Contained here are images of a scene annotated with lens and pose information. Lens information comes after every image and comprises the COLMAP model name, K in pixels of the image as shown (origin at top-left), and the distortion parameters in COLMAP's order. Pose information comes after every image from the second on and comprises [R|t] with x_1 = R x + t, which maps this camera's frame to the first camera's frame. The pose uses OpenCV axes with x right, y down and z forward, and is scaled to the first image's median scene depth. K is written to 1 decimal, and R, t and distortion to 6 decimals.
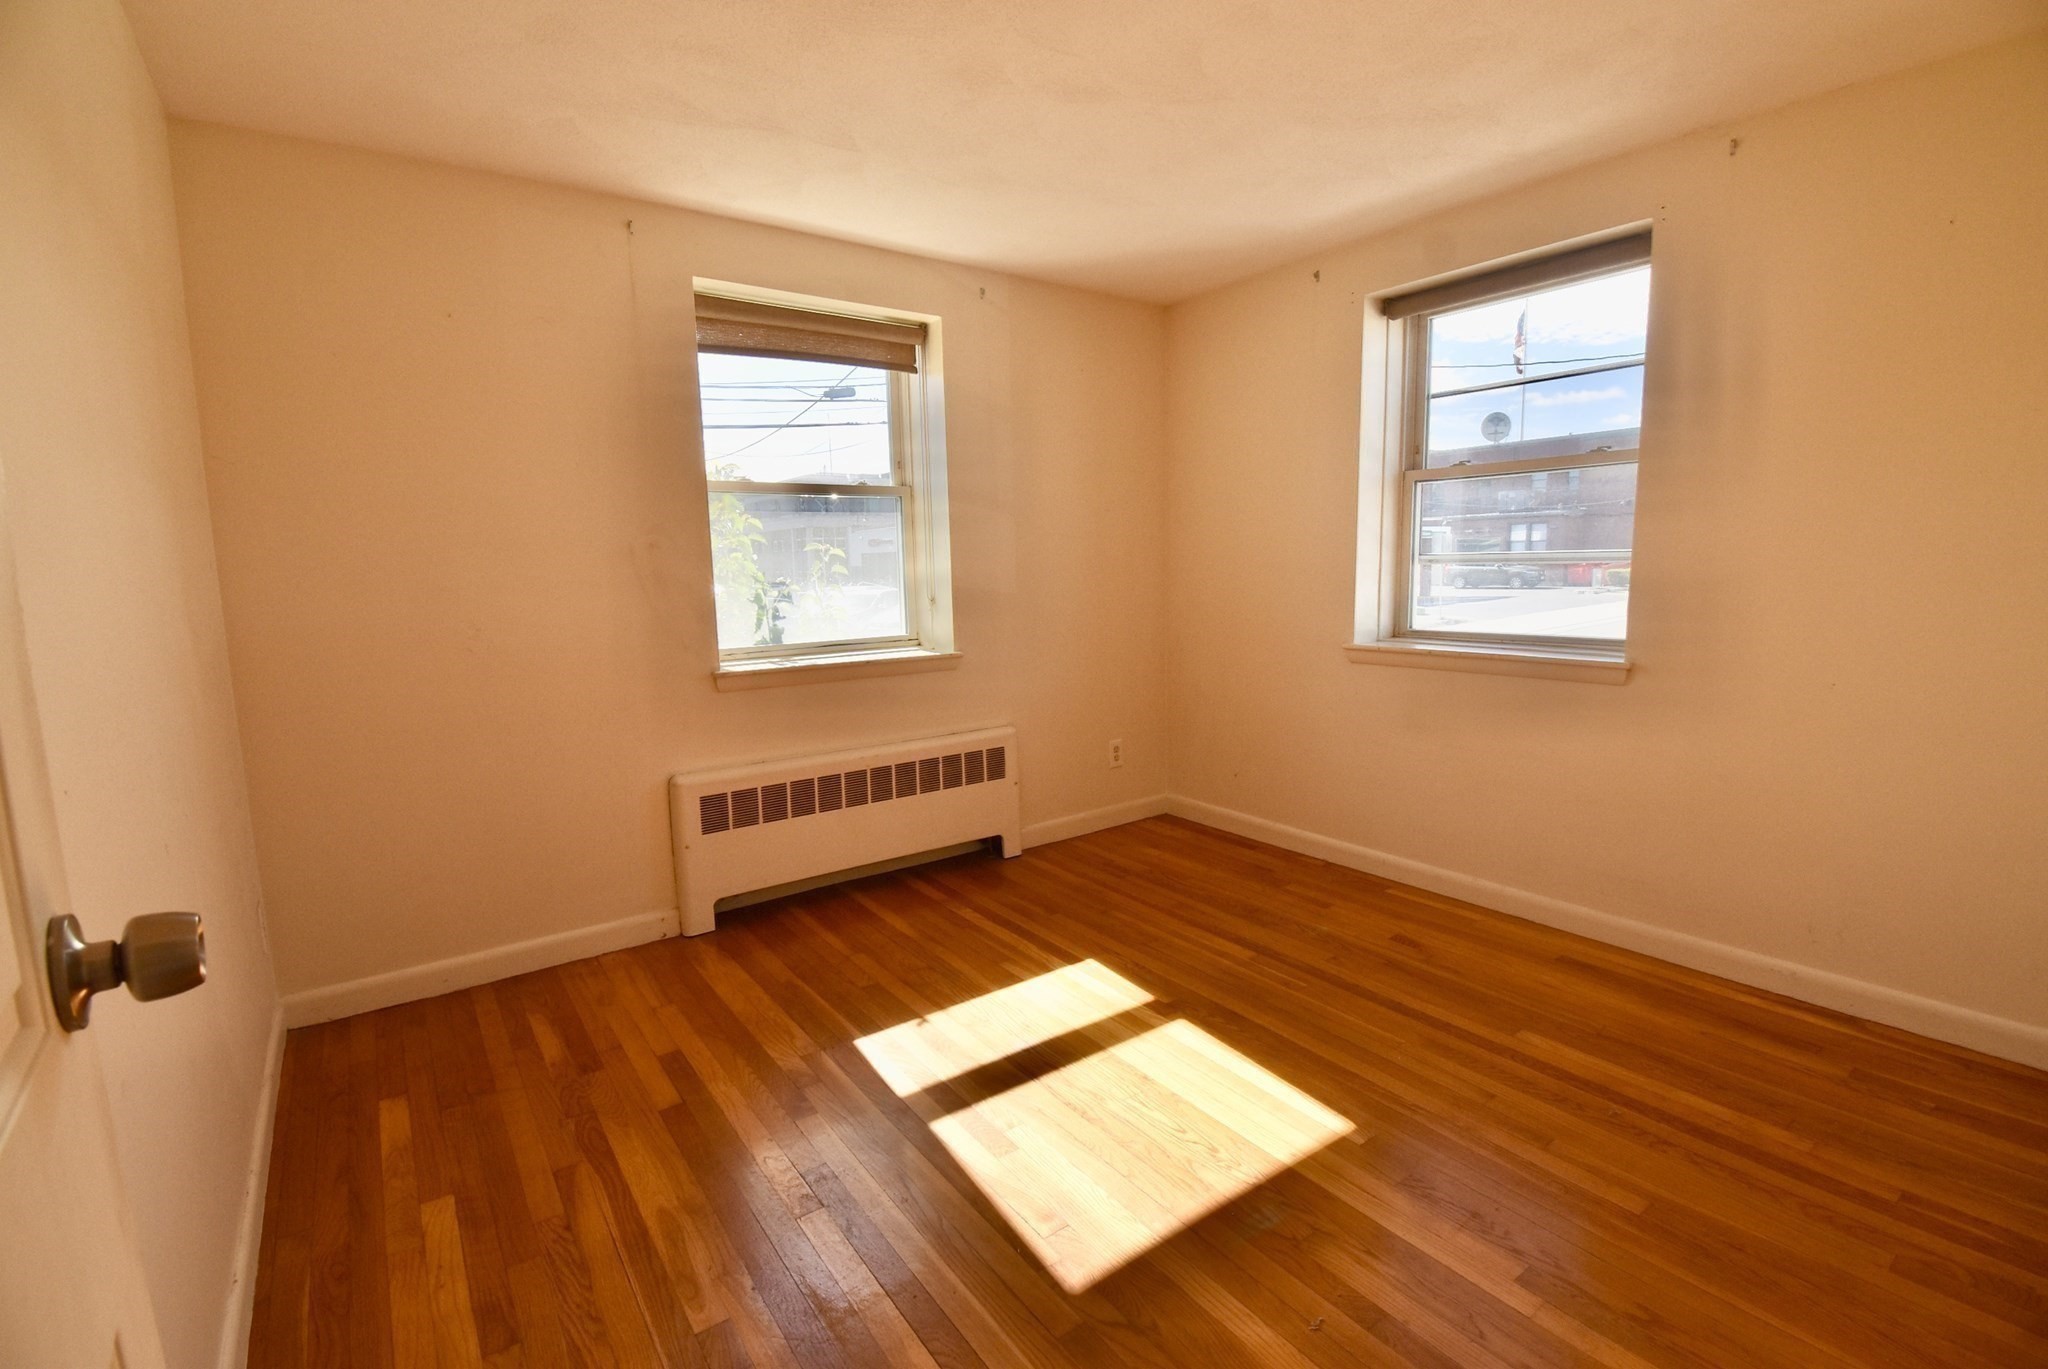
lens RADIAL K [[909.6, 0, 1025.5], [0, 909.6, 697.0], [0, 0, 1]] dist [0.014360, -0.023682]
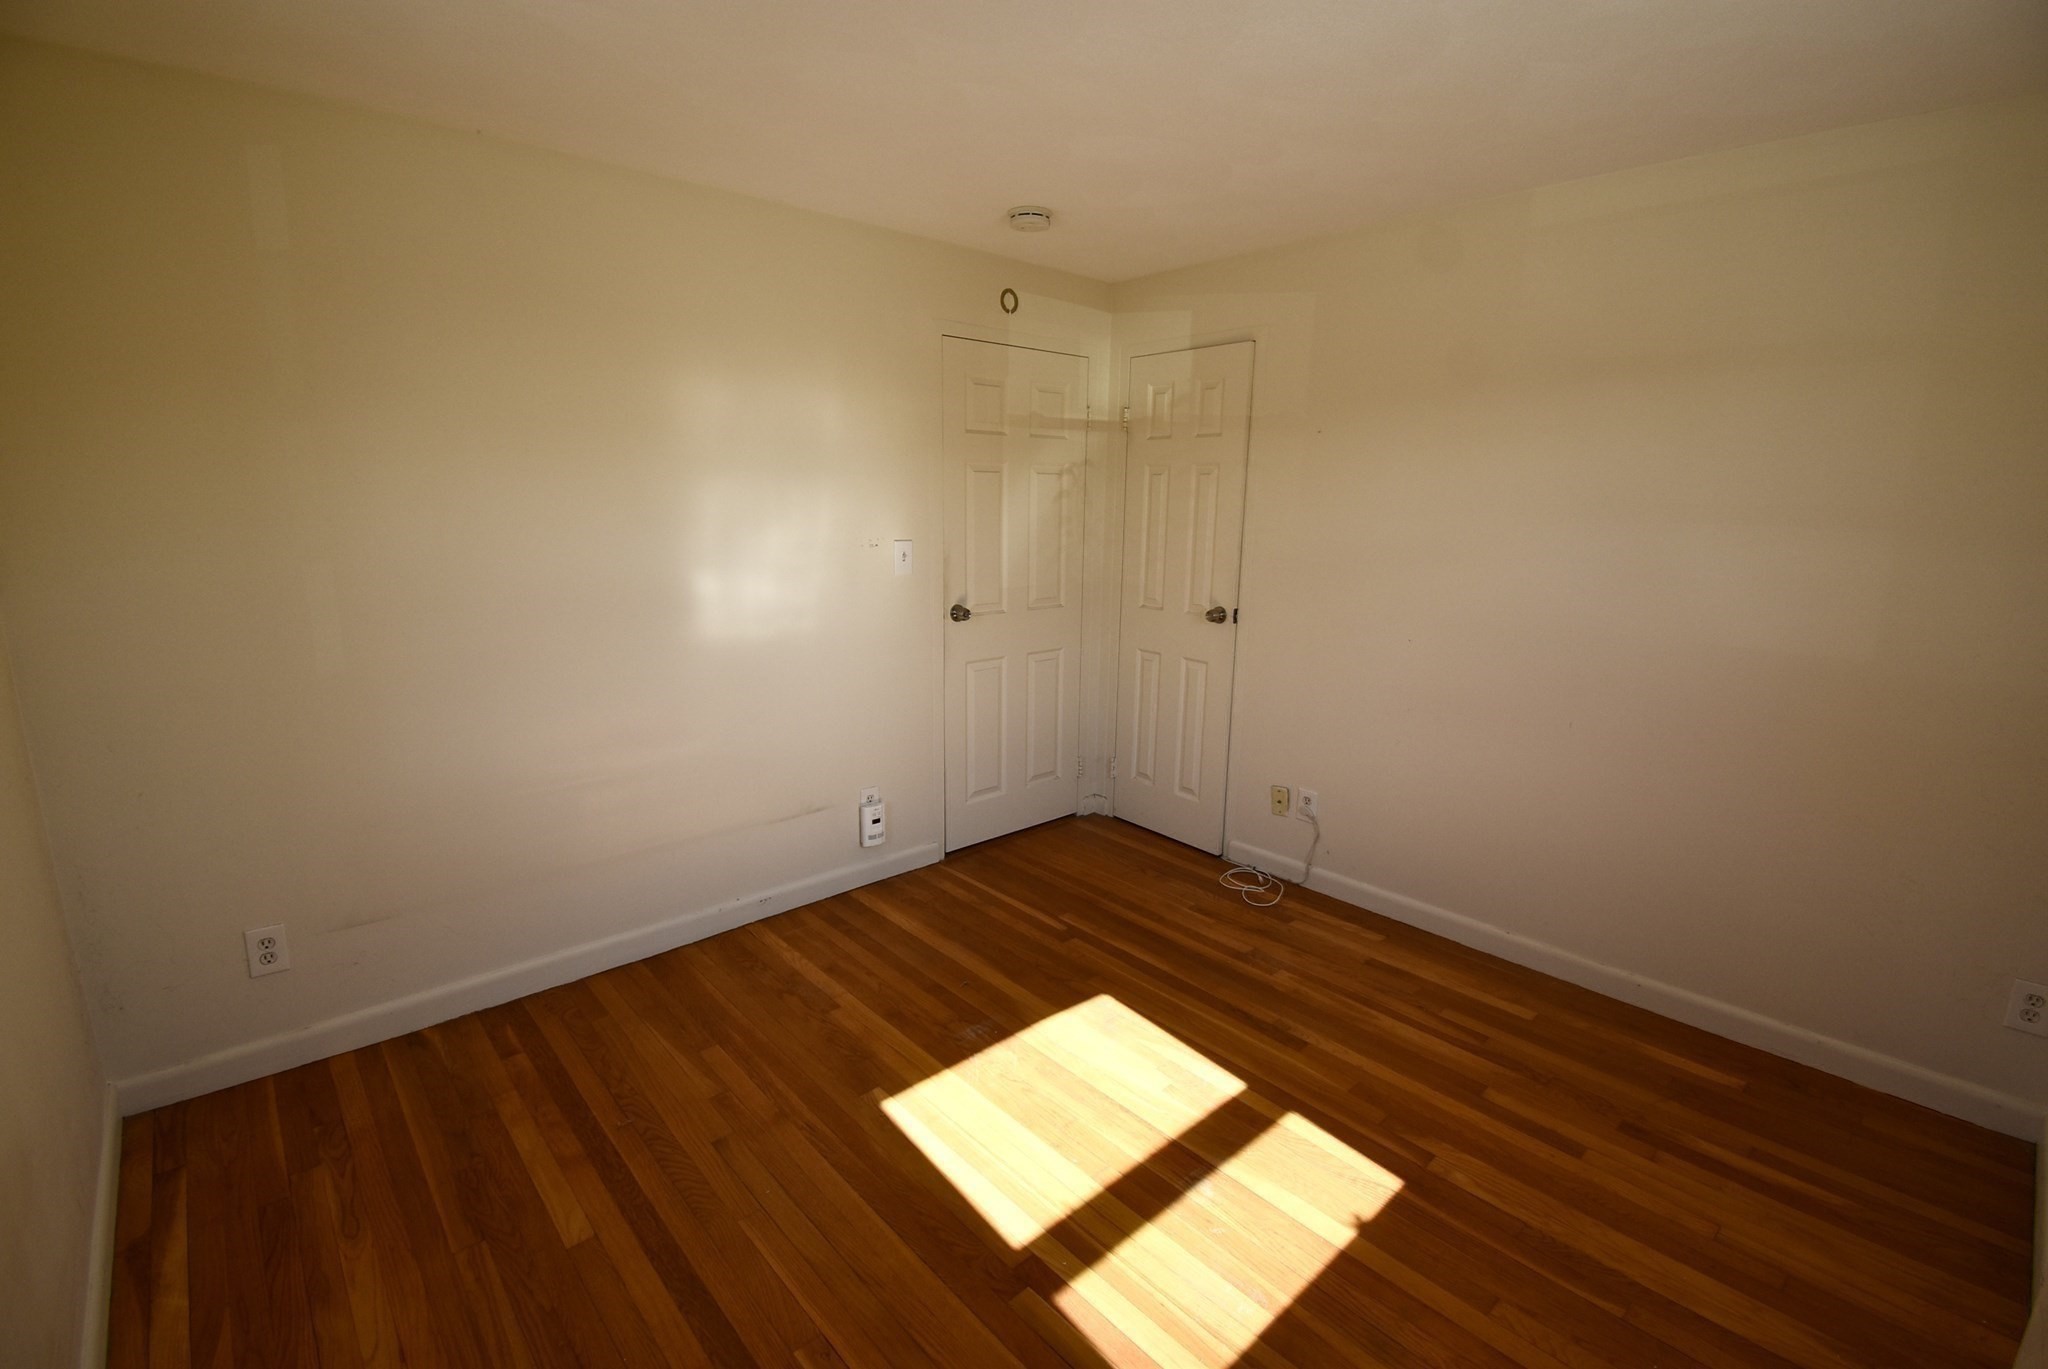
lens RADIAL K [[909.6, 0, 1025.5], [0, 909.6, 697.0], [0, 0, 1]] dist [0.014360, -0.023682]
pose [[-0.993202, 0.028335, -0.112901, 0.278895], [-0.015545, 0.928948, 0.369884, -0.399315], [0.115360, 0.369125, -0.922193, 1.800622]]
